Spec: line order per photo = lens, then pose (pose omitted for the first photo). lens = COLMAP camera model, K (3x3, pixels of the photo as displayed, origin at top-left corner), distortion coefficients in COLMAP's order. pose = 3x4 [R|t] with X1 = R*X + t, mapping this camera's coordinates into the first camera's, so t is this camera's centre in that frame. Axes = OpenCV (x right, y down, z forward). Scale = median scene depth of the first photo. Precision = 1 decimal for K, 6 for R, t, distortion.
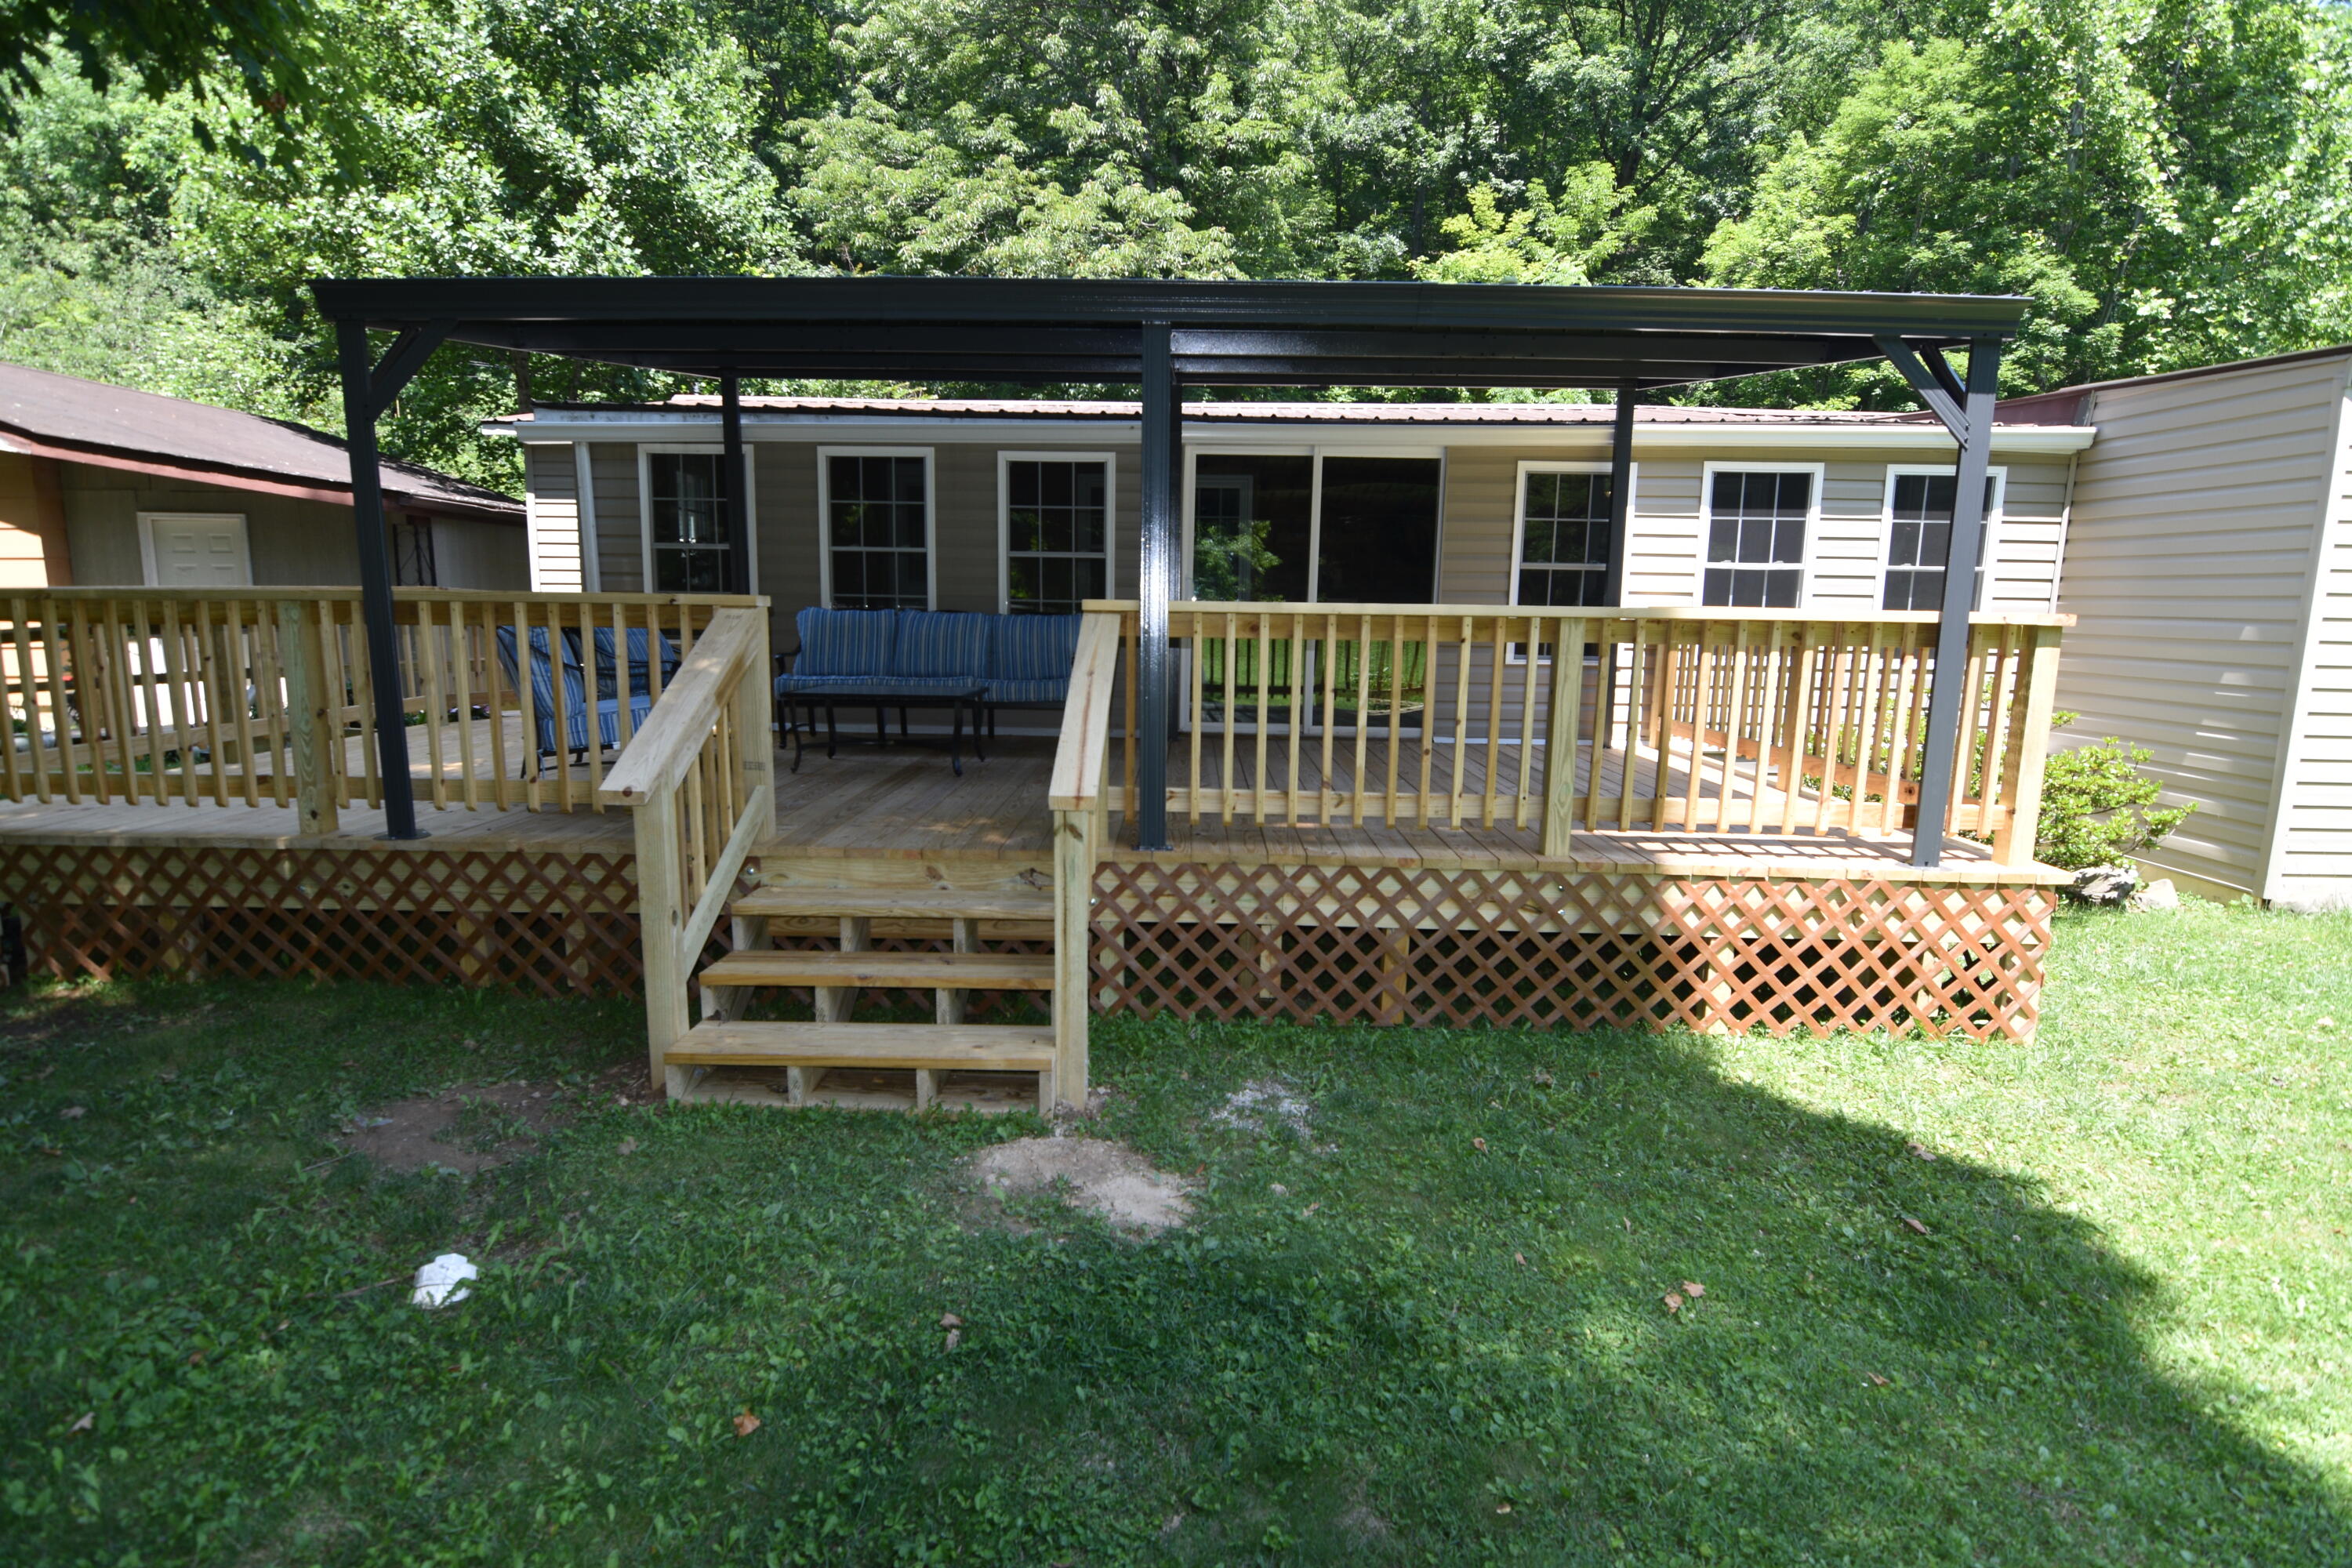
lens RADIAL K [[1109.6, 0, 1174.0], [0, 1109.6, 783.4], [0, 0, 1]] dist [-0.012891, -0.002483]
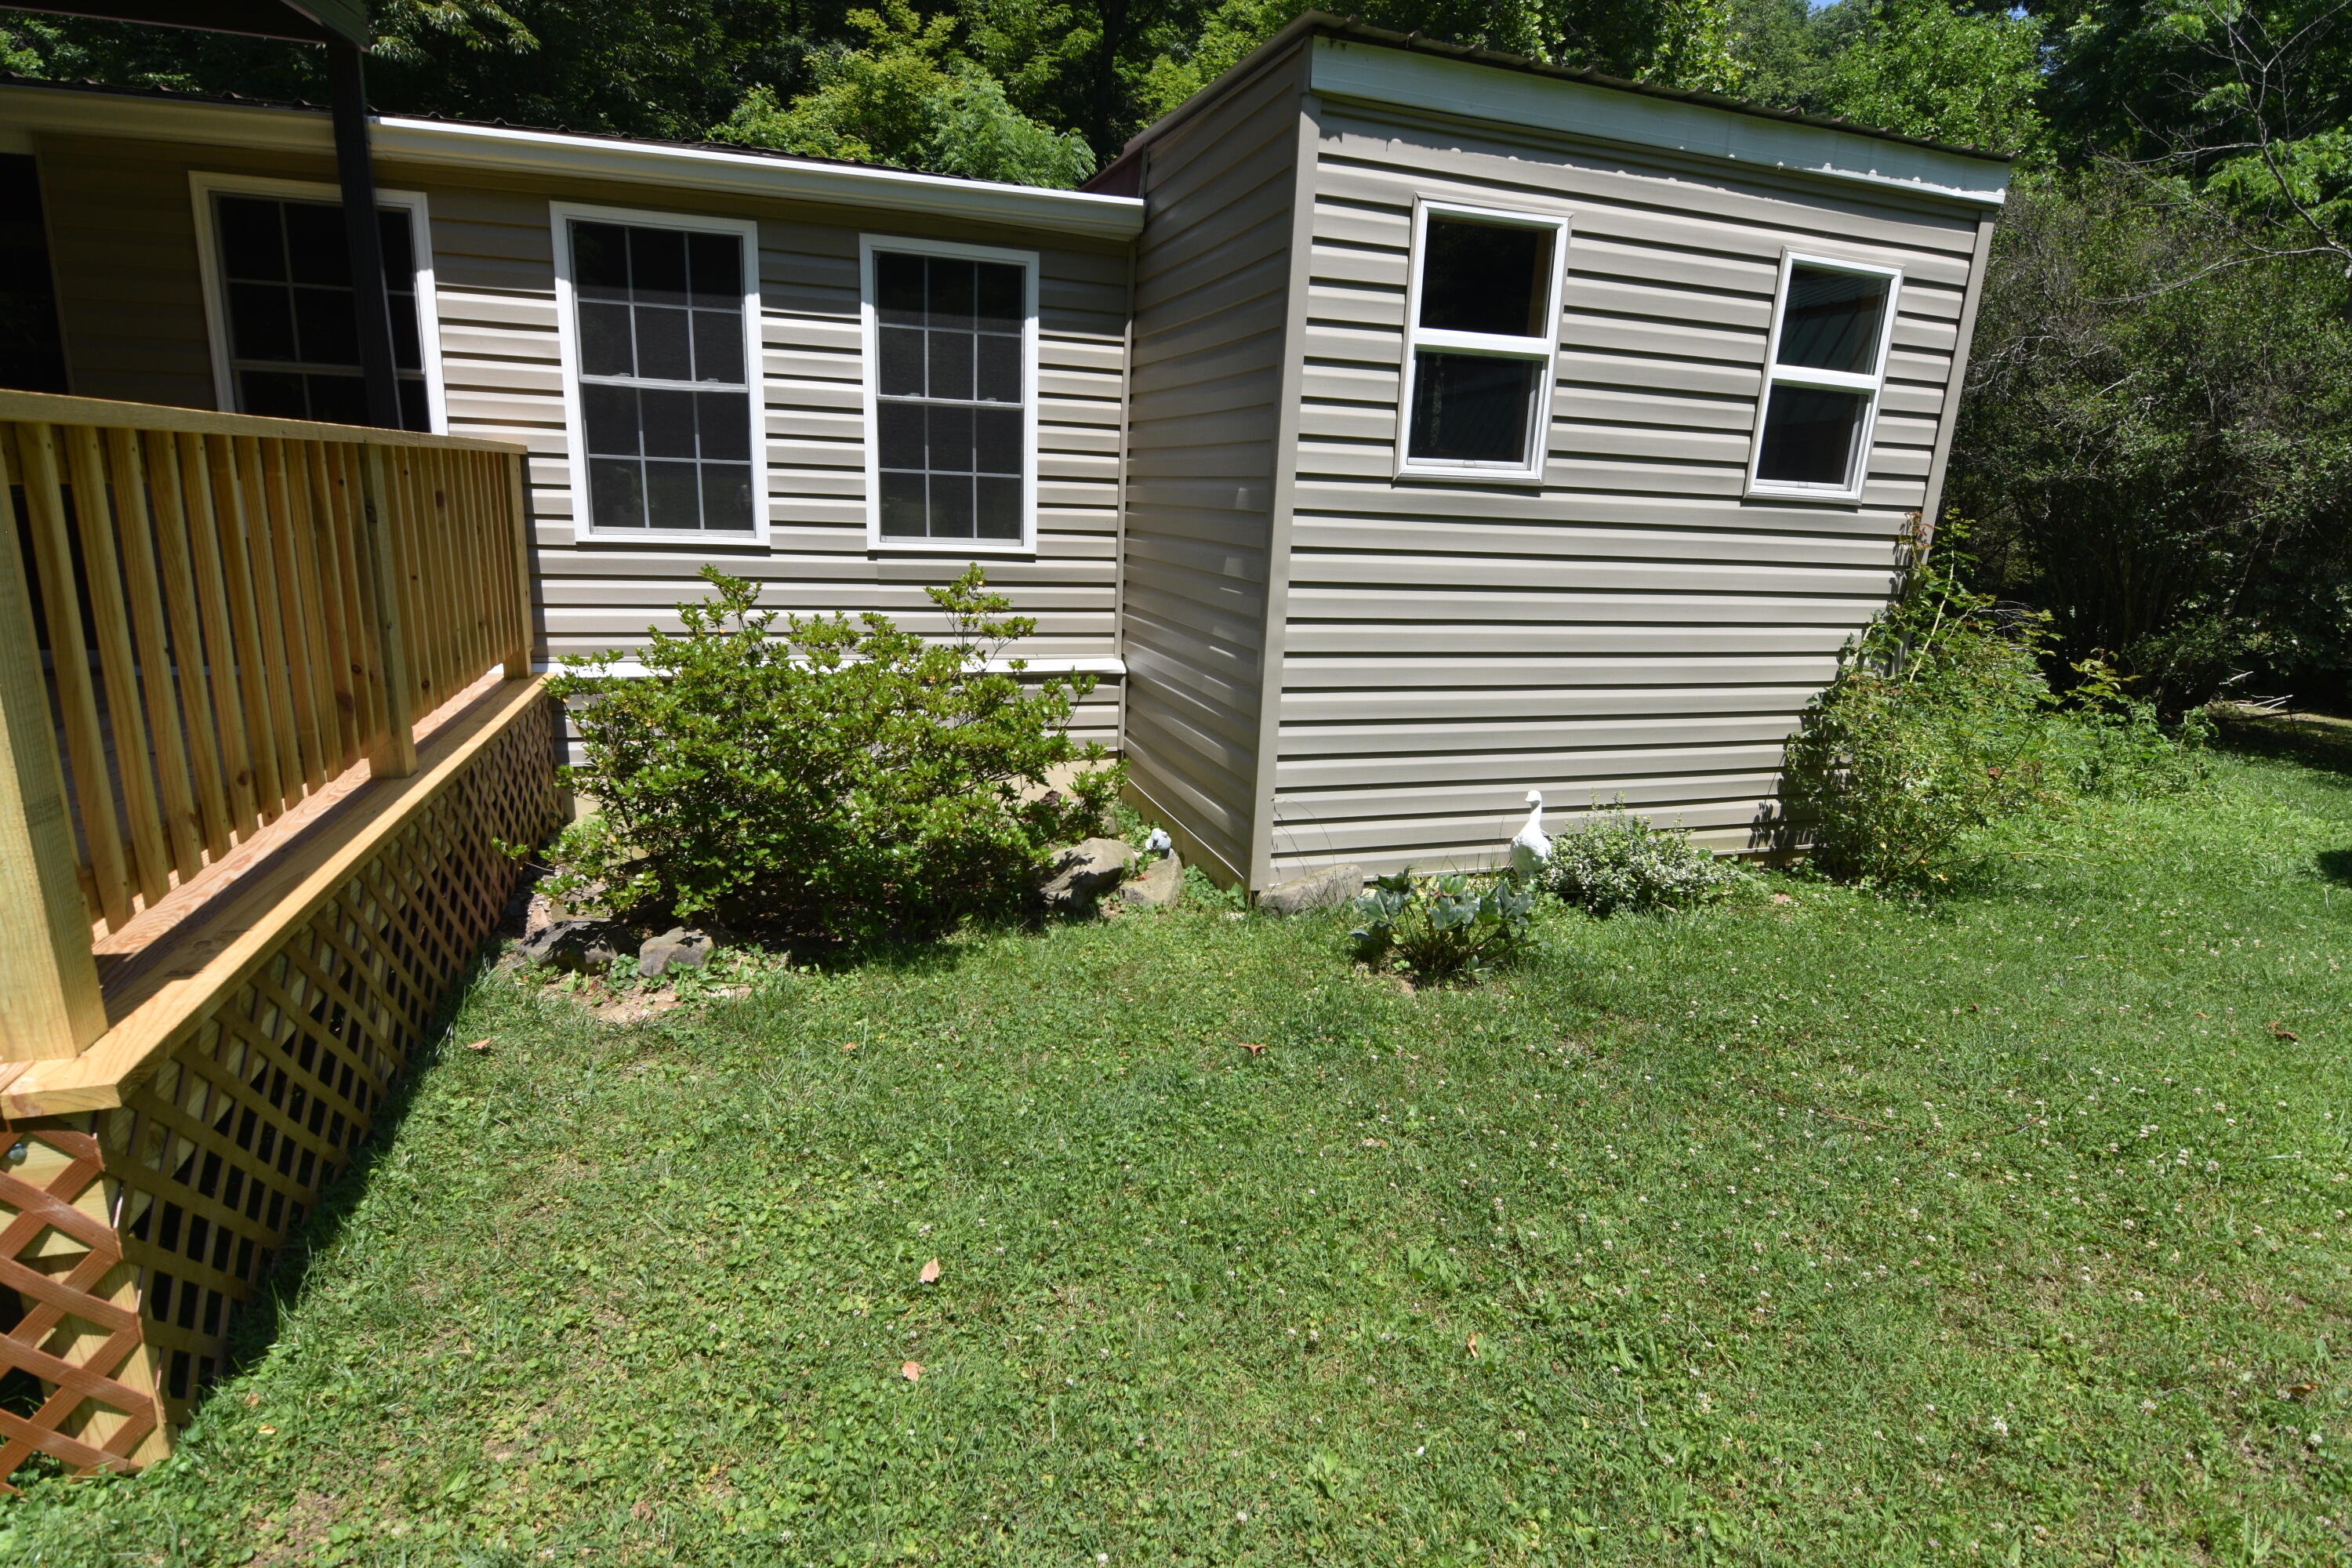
lens RADIAL K [[1109.6, 0, 1173.1], [0, 1109.6, 773.6], [0, 0, 1]] dist [-0.012891, -0.002483]
pose [[0.946962, -0.049226, 0.317552, 0.591791], [0.020834, 0.995523, 0.092197, -0.027038], [-0.320669, -0.080691, 0.943748, 0.292441]]
